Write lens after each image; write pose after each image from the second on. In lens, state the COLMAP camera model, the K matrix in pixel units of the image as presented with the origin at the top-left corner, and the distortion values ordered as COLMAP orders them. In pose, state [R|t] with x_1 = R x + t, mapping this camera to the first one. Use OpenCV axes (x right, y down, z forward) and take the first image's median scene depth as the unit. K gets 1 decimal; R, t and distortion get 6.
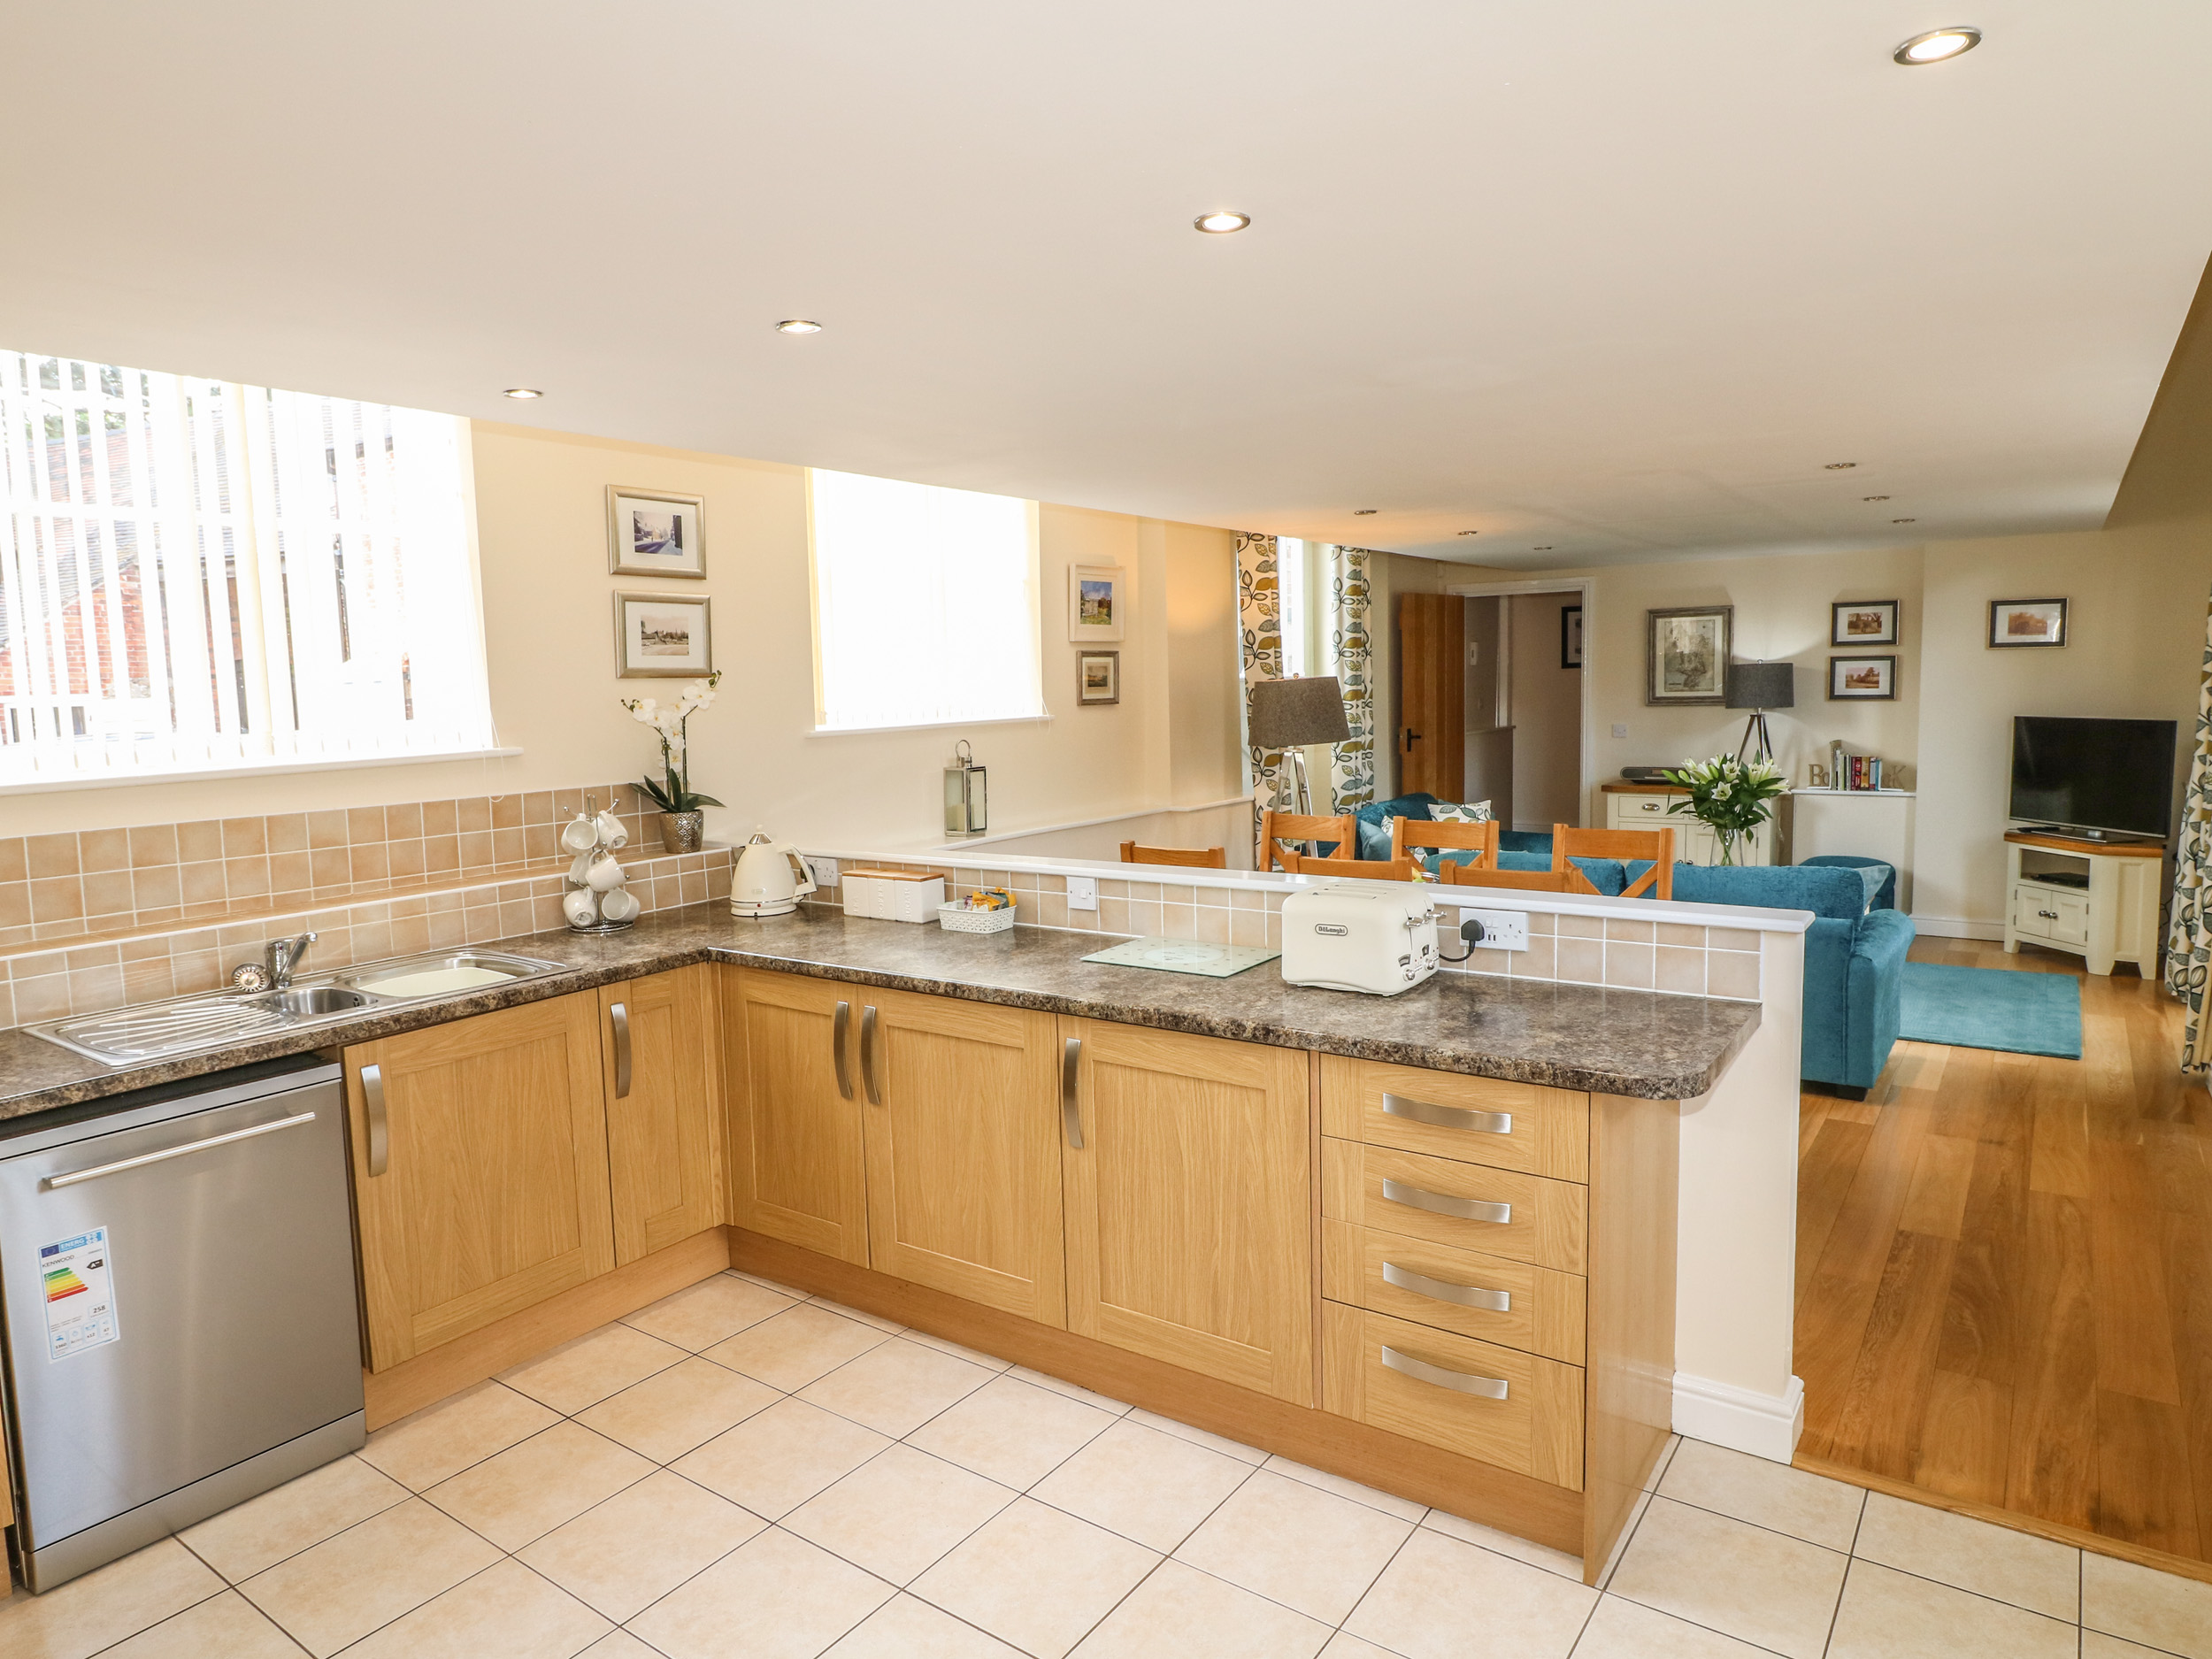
lens RADIAL K [[1321.9, 0, 1107.3], [0, 1321.9, 813.1], [0, 0, 1]] dist [-0.000932, -0.012529]
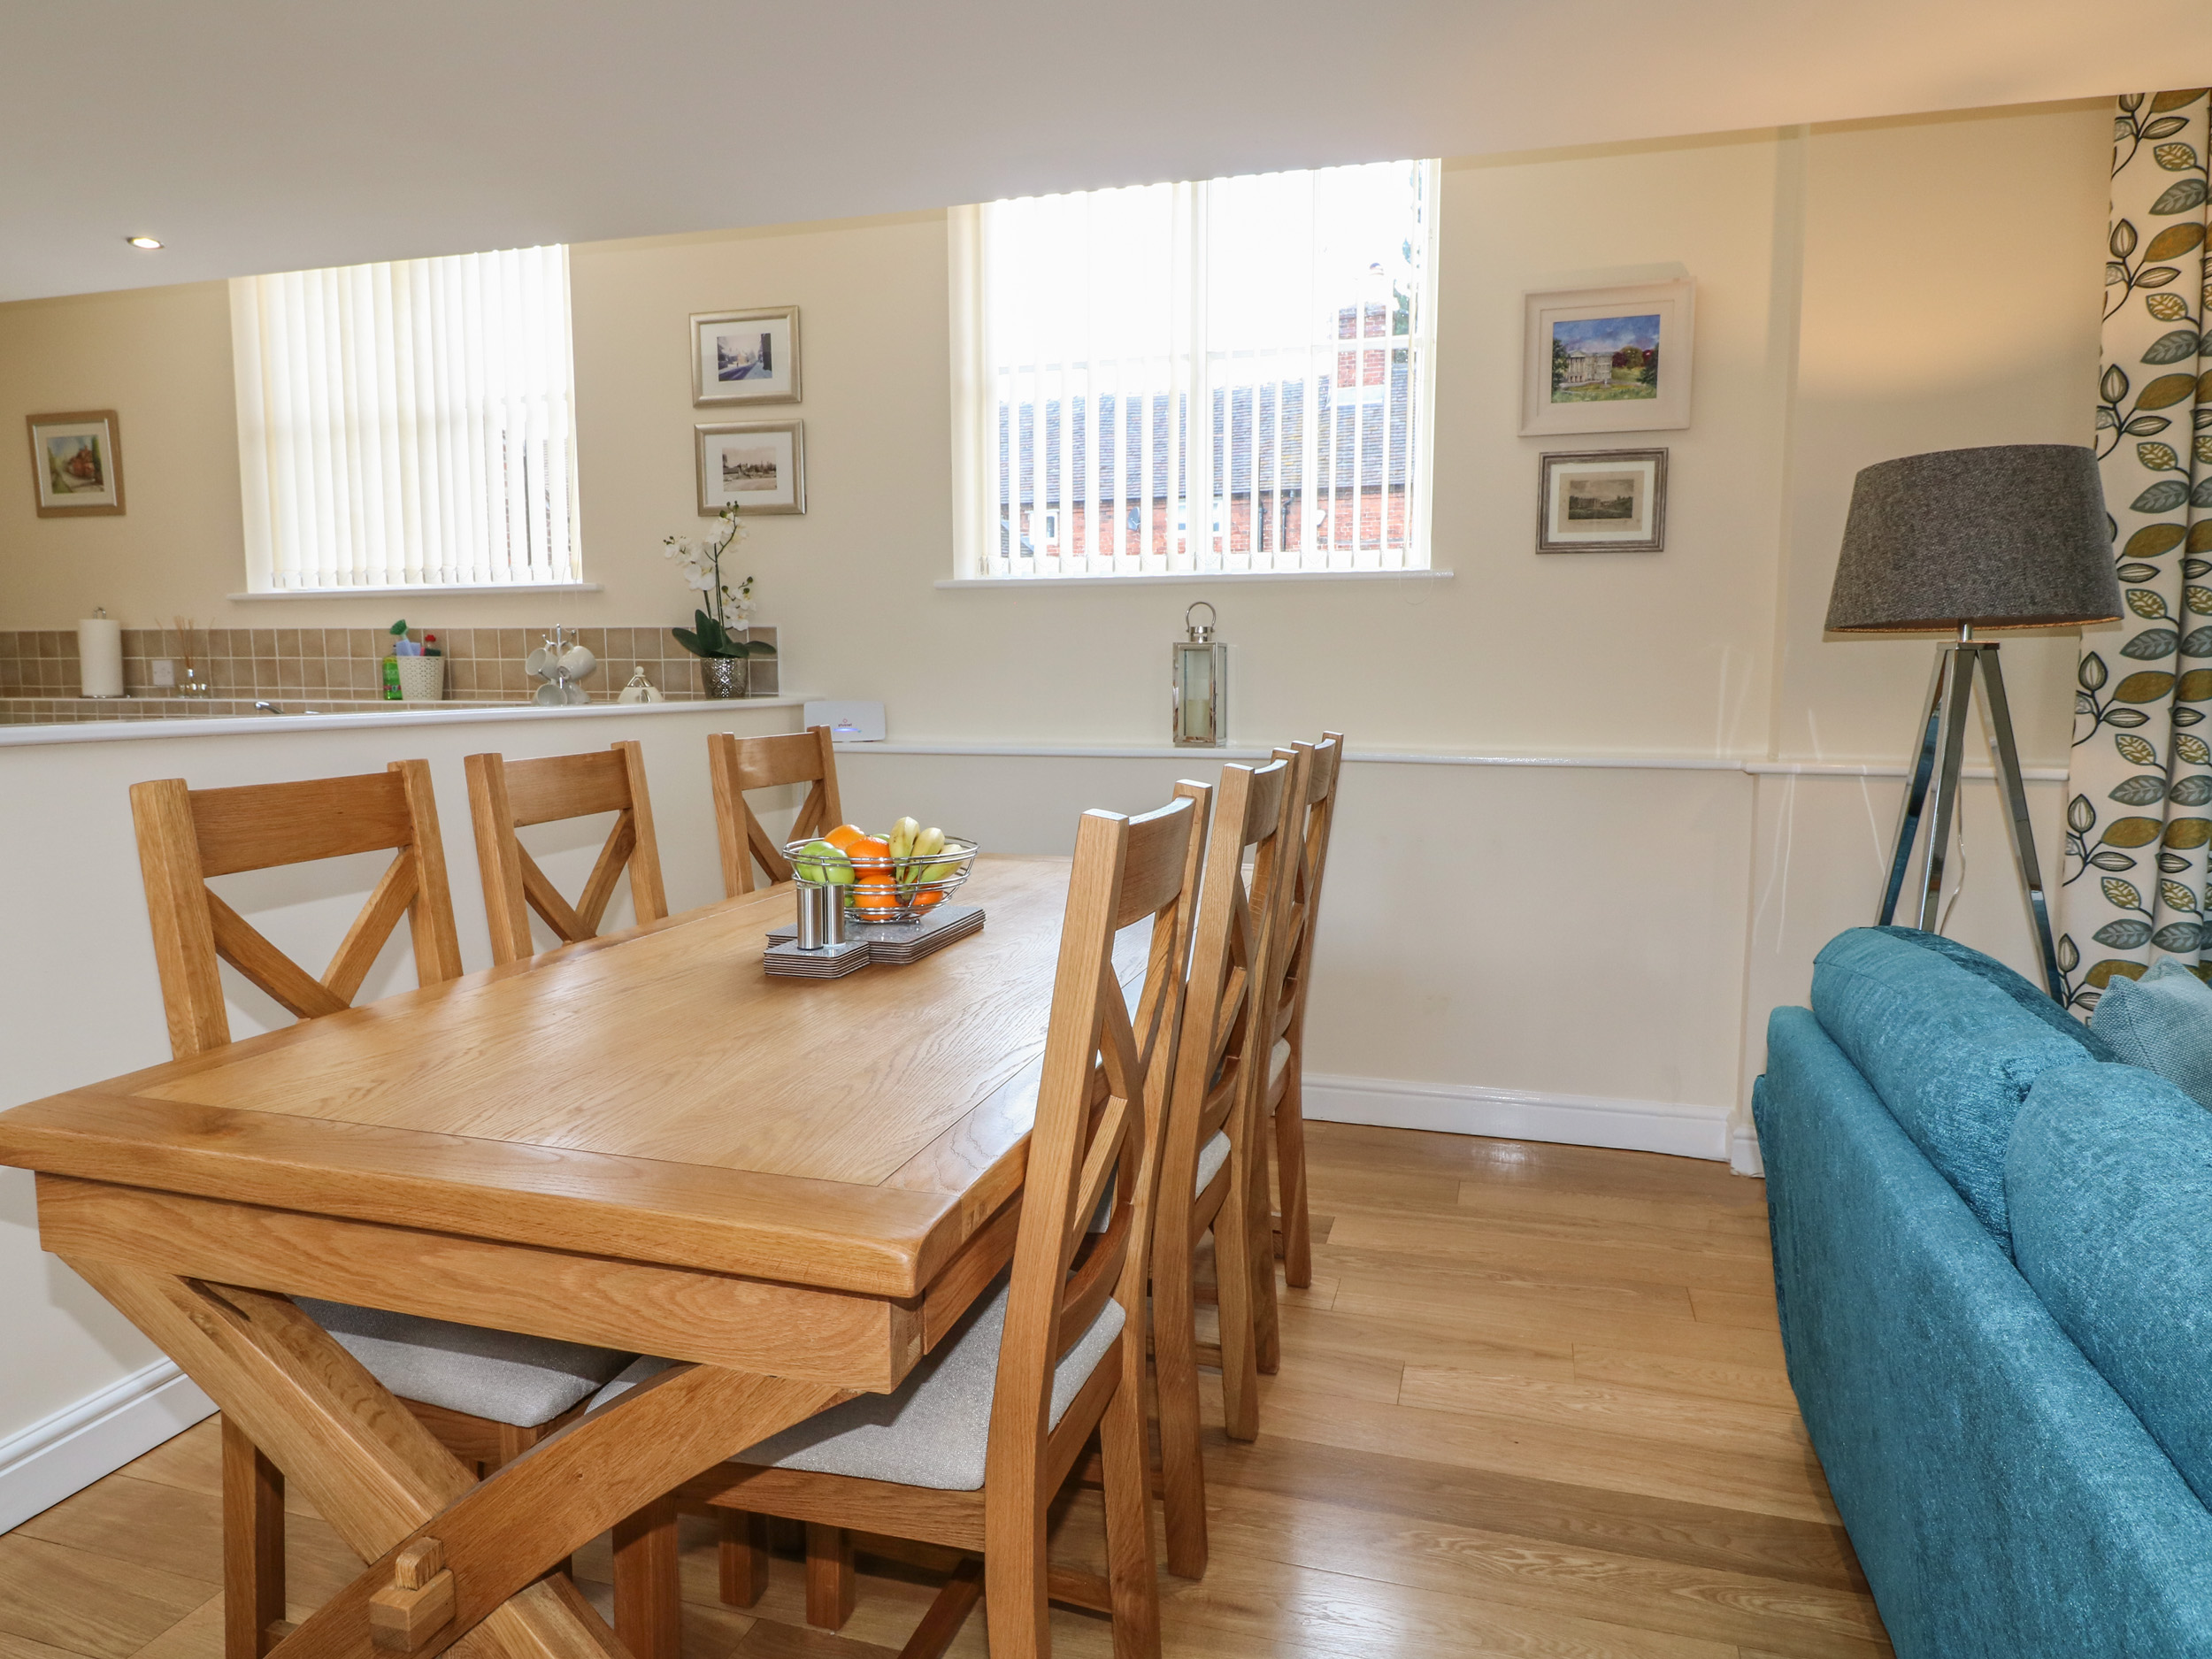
lens RADIAL K [[1379.4, 0, 1108.0], [0, 1379.4, 815.7], [0, 0, 1]] dist [0.006895, -0.018765]
pose [[0.327723, 0.125391, -0.936416, 0.423577], [-0.106147, 0.989765, 0.095386, -0.007968], [0.938792, 0.068137, 0.337679, 0.574110]]
